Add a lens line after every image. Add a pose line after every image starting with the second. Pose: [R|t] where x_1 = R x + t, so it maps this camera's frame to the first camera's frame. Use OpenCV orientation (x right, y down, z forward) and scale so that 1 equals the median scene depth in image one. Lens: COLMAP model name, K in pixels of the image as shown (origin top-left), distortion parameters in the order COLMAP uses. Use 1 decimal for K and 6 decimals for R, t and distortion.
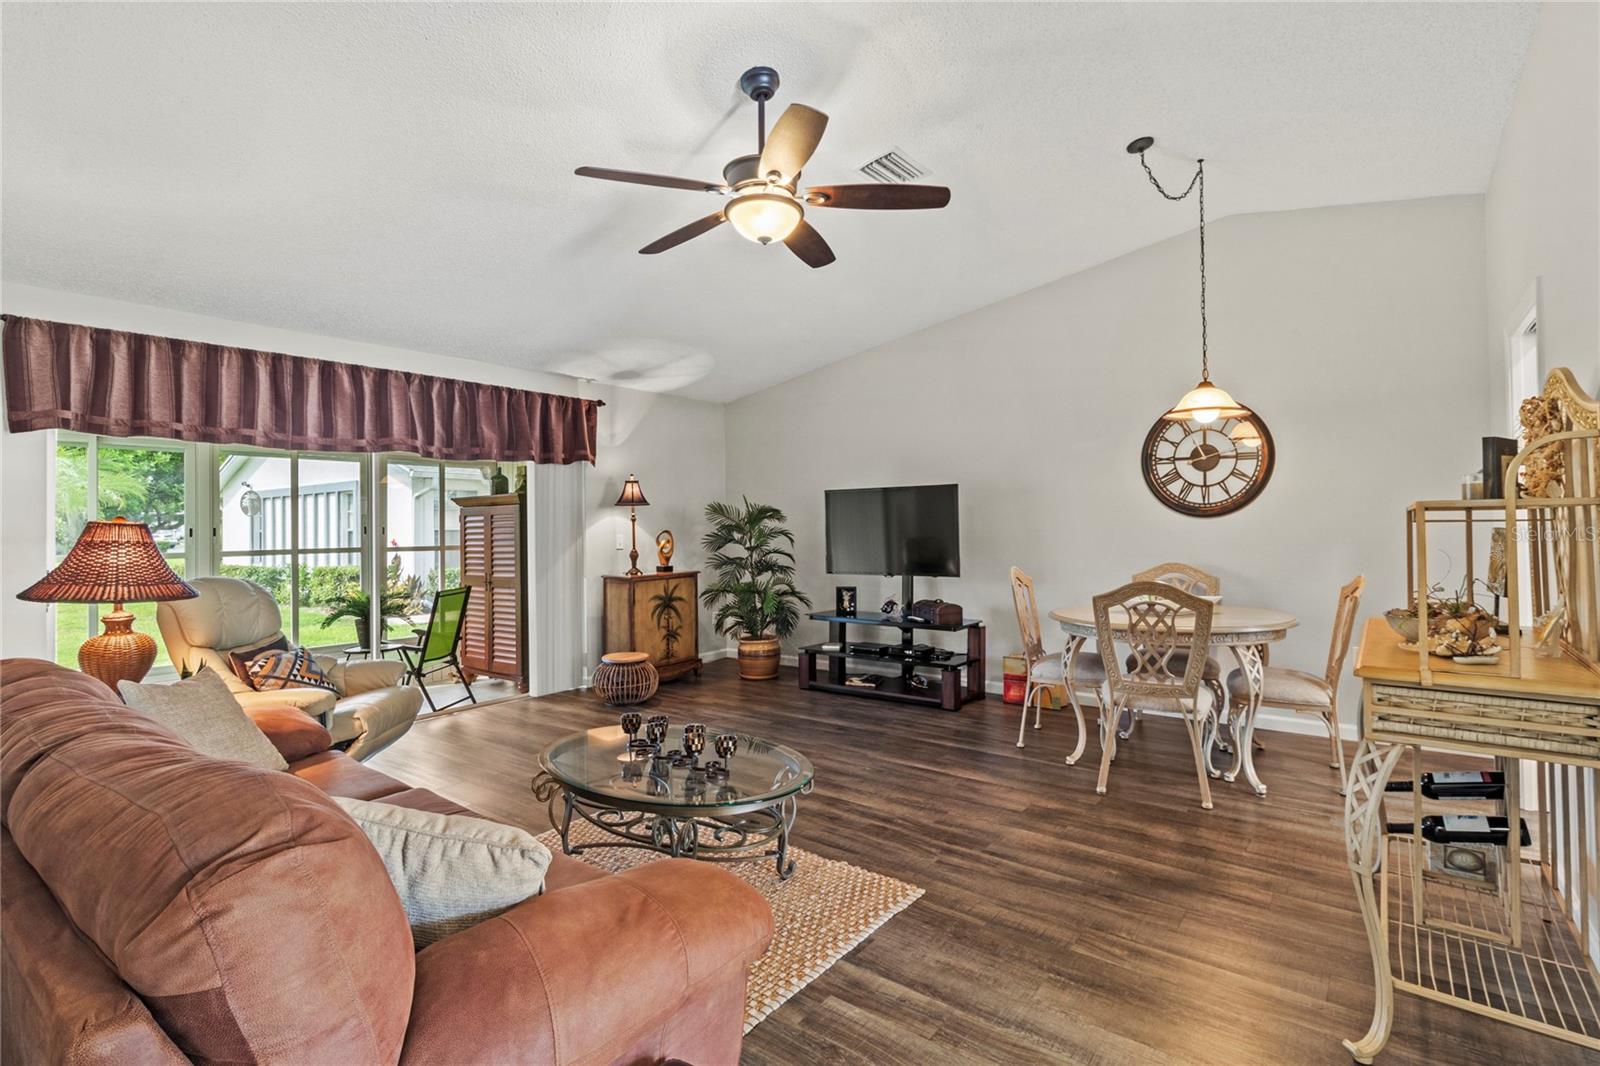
lens RADIAL K [[751.4, 0, 813.3], [0, 751.4, 515.6], [0, 0, 1]] dist [0.001202, 0.000326]
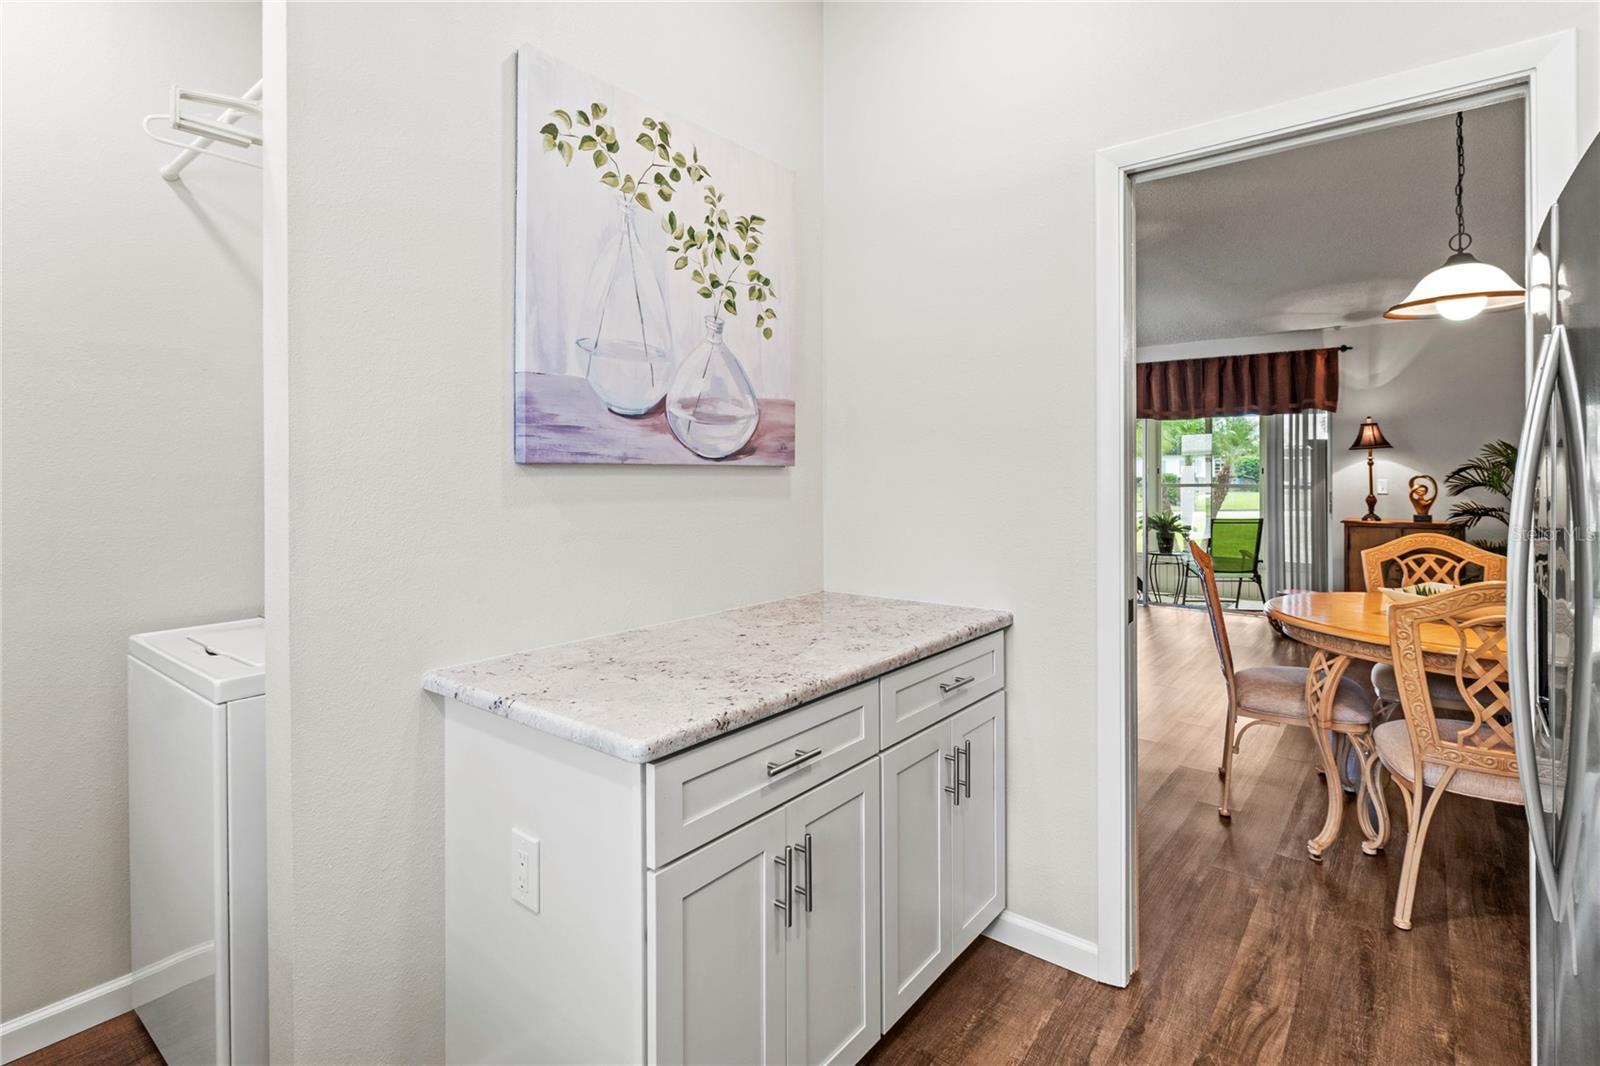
lens RADIAL K [[764.5, 0, 822.7], [0, 764.5, 473.3], [0, 0, 1]] dist [0.002634, -0.000476]
pose [[-0.016998, 0.016480, -0.999720, 0.945580], [0.014958, 0.999756, 0.016226, -0.010833], [0.999744, -0.014678, -0.017240, 0.390027]]
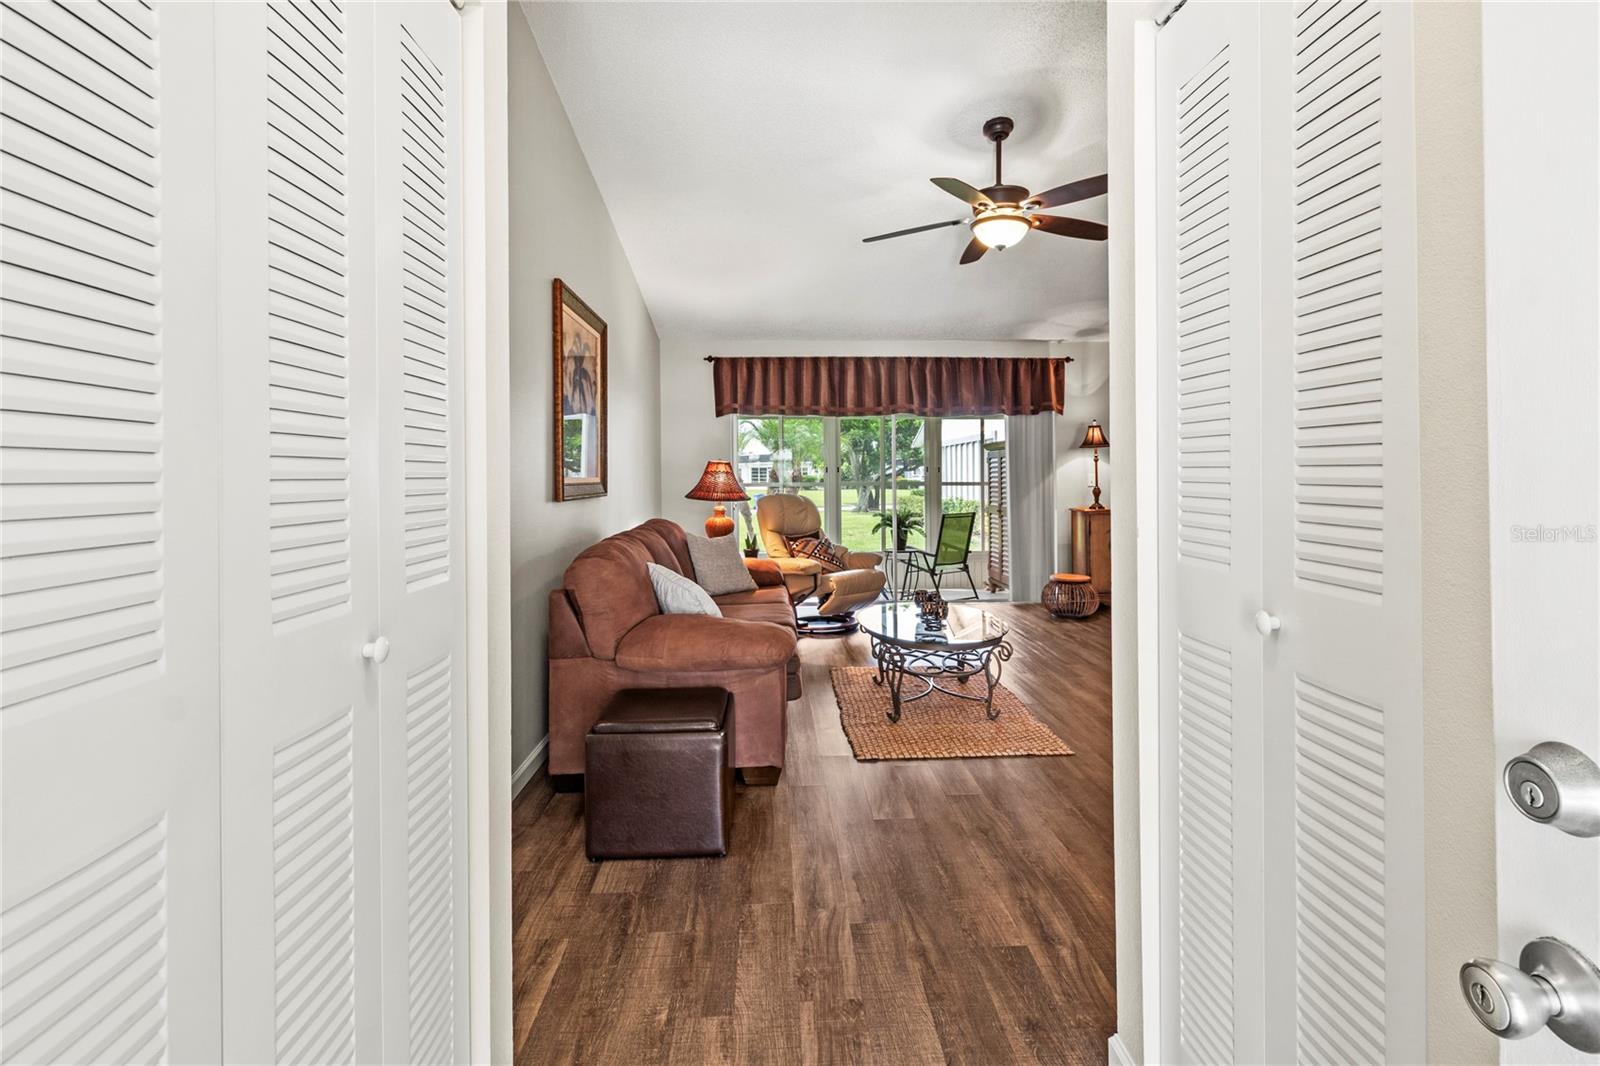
lens RADIAL K [[764.5, 0, 822.7], [0, 764.5, 473.3], [0, 0, 1]] dist [0.002634, -0.000476]
pose [[0.657258, 0.005568, -0.753645, 0.443306], [0.007515, 0.999875, 0.013942, 0.007900], [0.753628, -0.014827, 0.657134, -0.076939]]
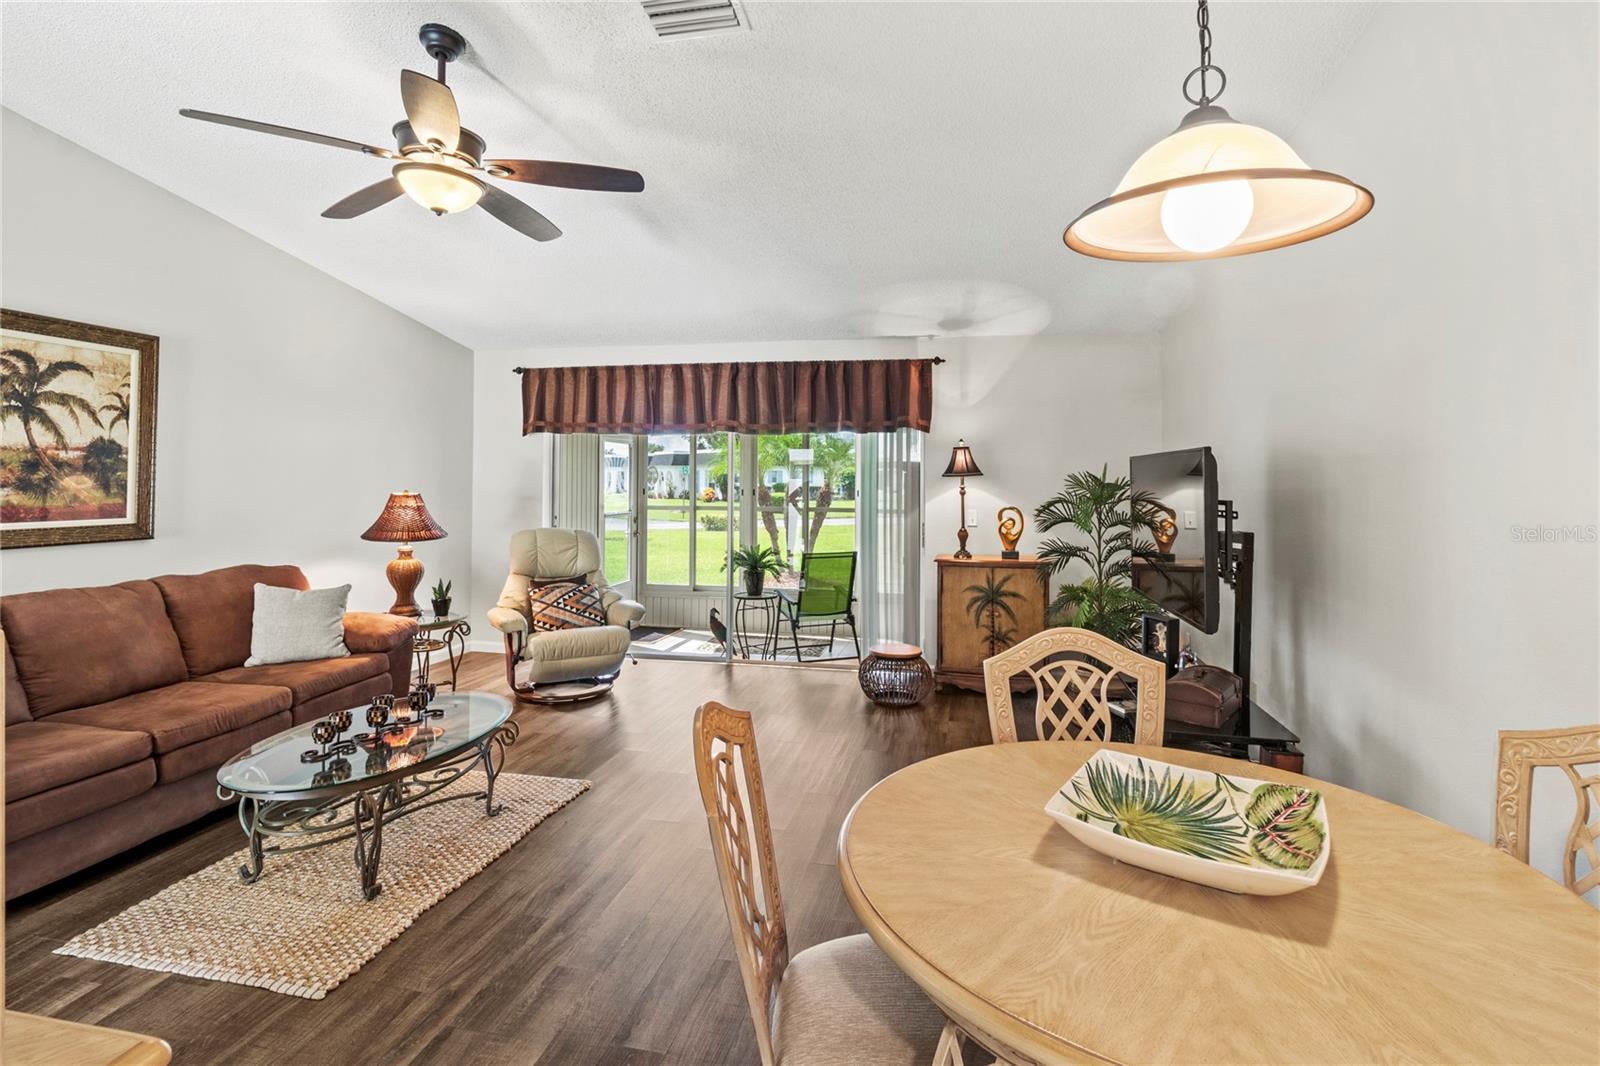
lens RADIAL K [[764.5, 0, 822.7], [0, 764.5, 473.3], [0, 0, 1]] dist [0.002634, -0.000476]
pose [[0.437689, 0.010574, -0.899064, 0.583936], [-0.002409, 0.999941, 0.010588, -0.031831], [0.899123, -0.002469, 0.437688, 0.599766]]
